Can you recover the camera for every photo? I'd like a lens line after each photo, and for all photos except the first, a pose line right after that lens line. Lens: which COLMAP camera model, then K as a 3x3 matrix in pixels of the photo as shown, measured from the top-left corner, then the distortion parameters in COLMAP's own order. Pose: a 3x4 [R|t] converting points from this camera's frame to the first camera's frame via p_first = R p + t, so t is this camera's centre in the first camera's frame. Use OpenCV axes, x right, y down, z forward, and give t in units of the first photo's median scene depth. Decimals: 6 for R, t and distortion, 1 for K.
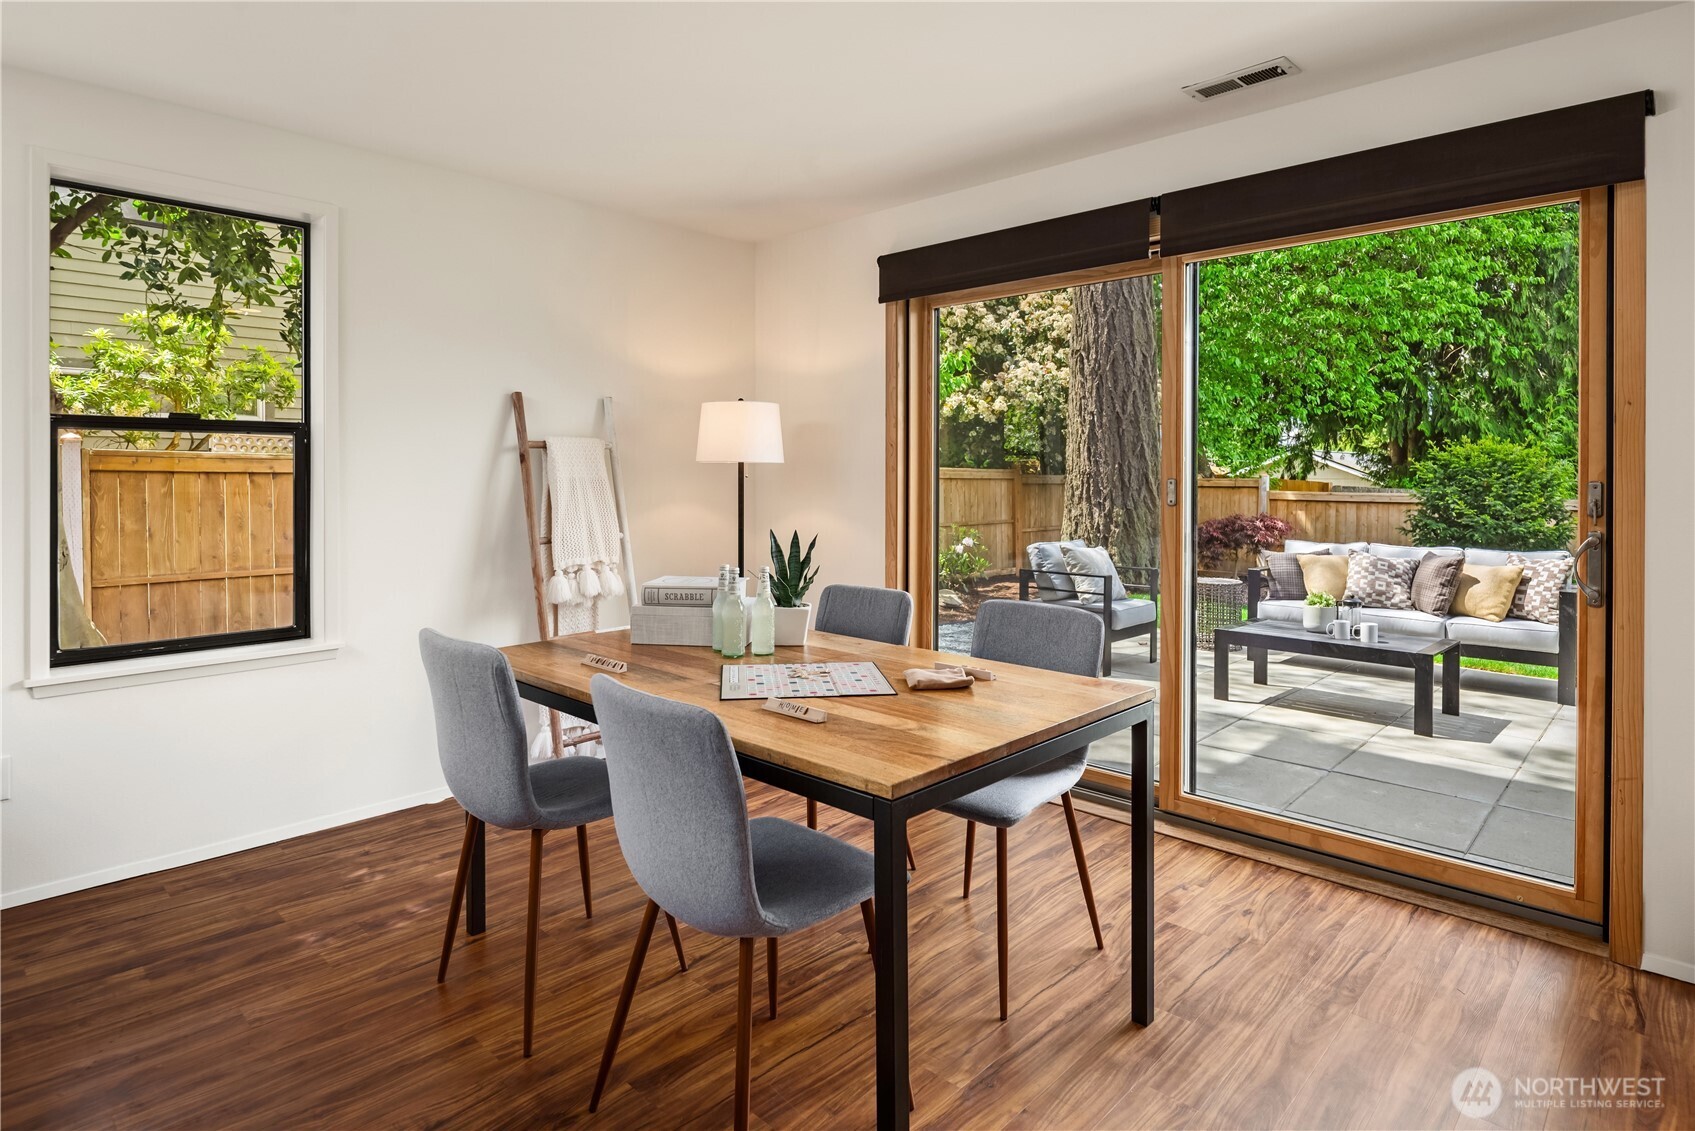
lens RADIAL K [[930.3, 0, 842.8], [0, 930.3, 489.5], [0, 0, 1]] dist [-0.005006, -0.001444]
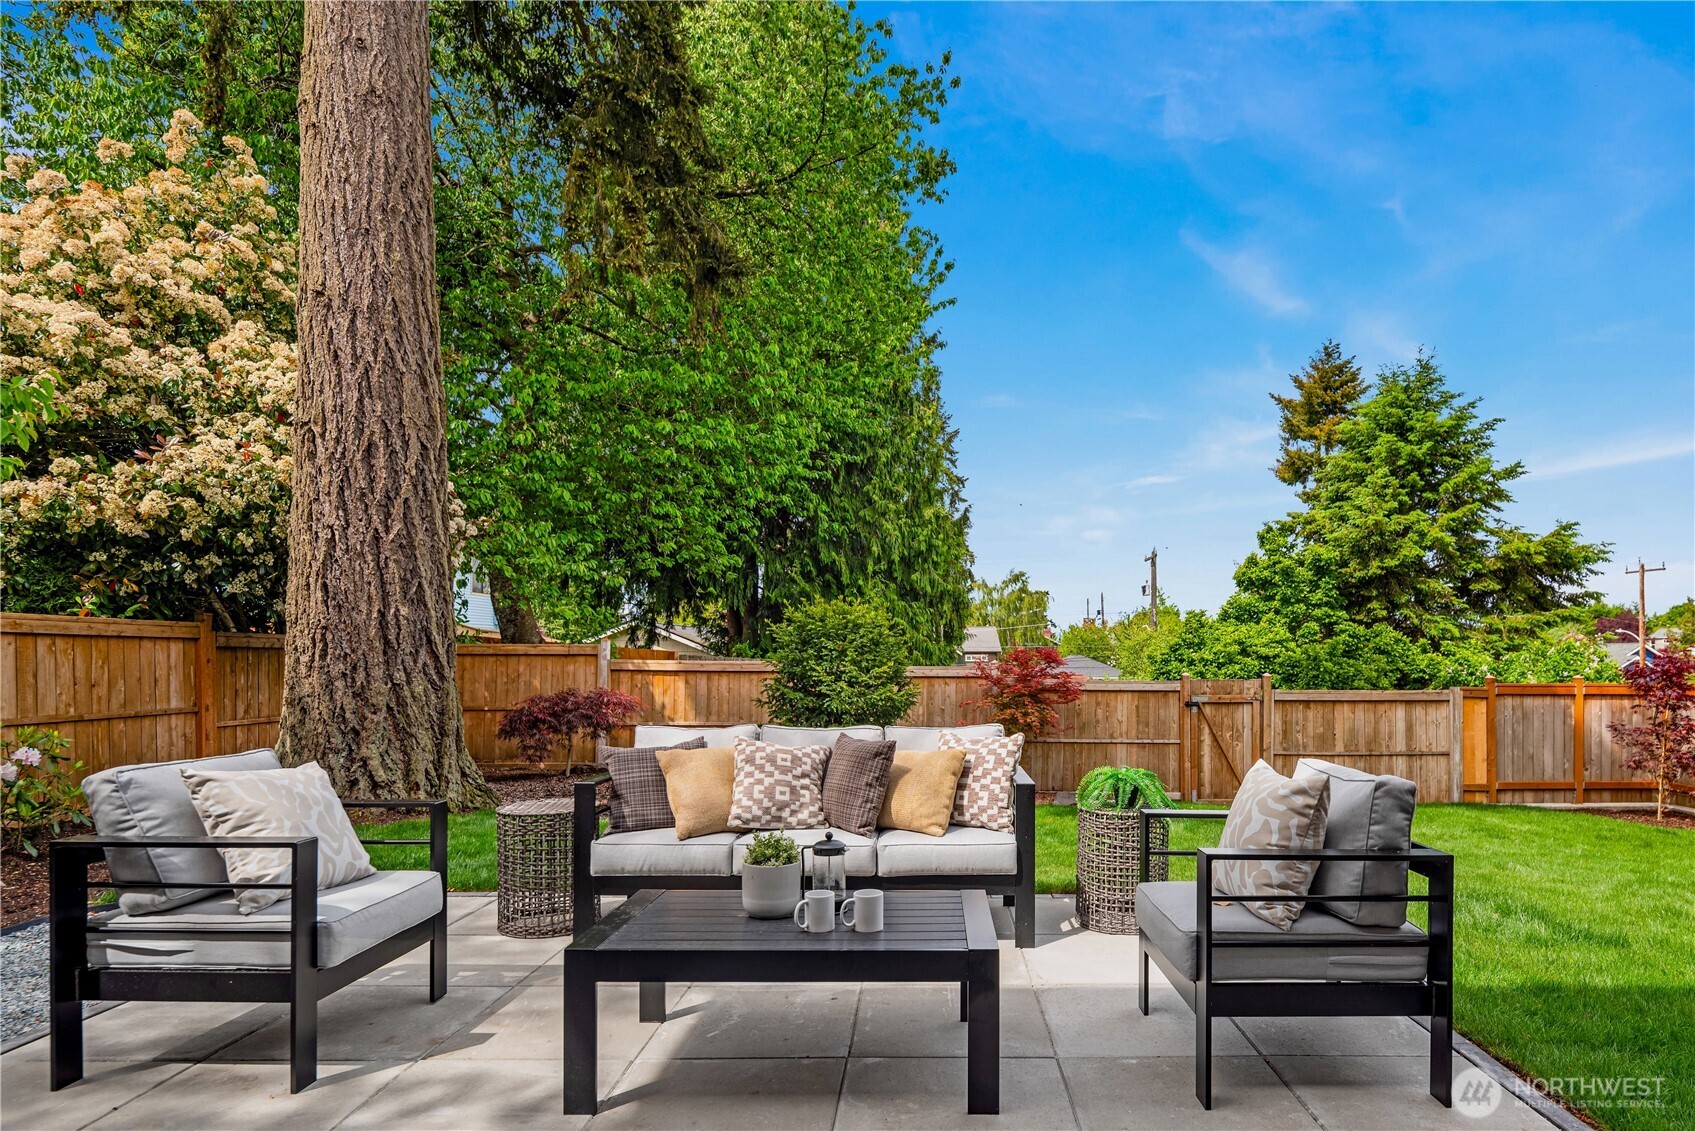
lens RADIAL K [[930.3, 0, 946.7], [0, 930.3, 650.6], [0, 0, 1]] dist [-0.005006, -0.001444]
pose [[0.713471, 0.003168, 0.700678, 0.129780], [0.008374, 0.999880, -0.013047, 0.009758], [-0.700635, 0.015176, 0.713358, 0.281298]]
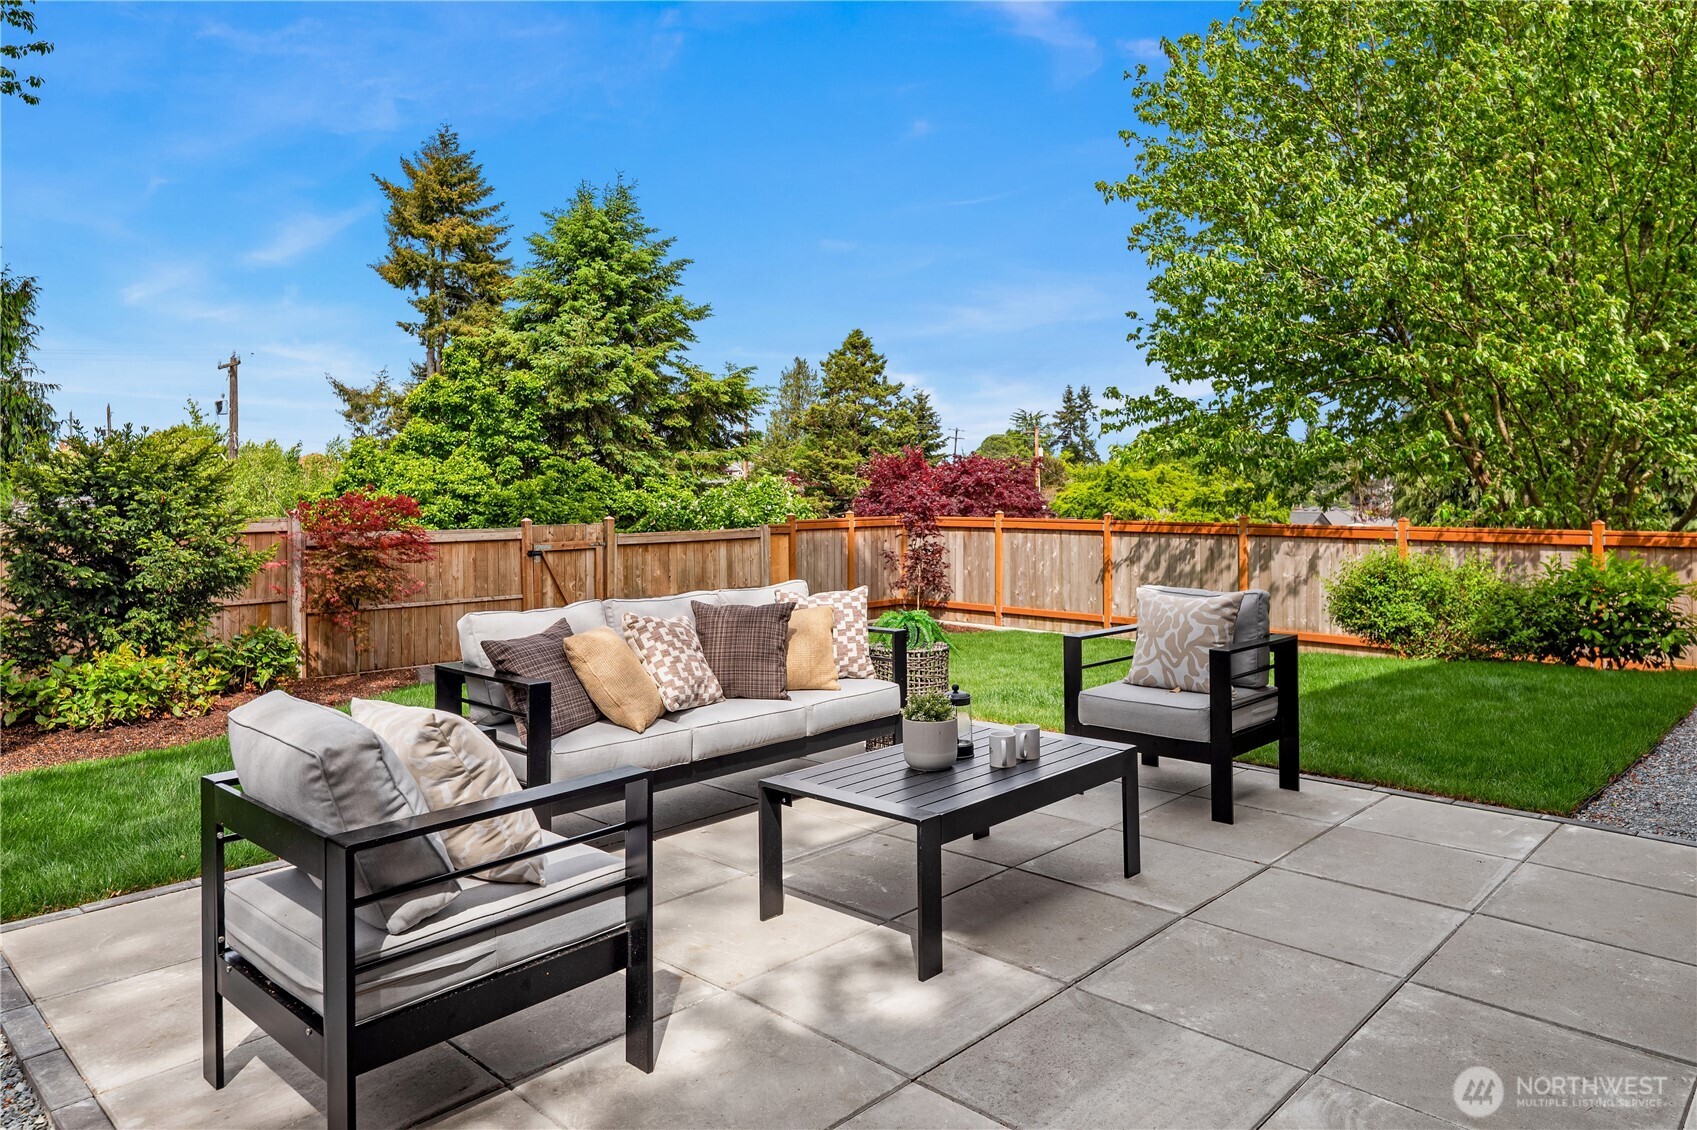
lens RADIAL K [[1117.3, 0, 811.7], [0, 1117.3, 500.8], [0, 0, 1]] dist [0.017370, -0.008032]
pose [[0.012907, -0.016875, 0.999774, -0.074688], [0.022819, 0.999602, 0.016577, -0.007537], [-0.999656, 0.022600, 0.013287, 0.549562]]
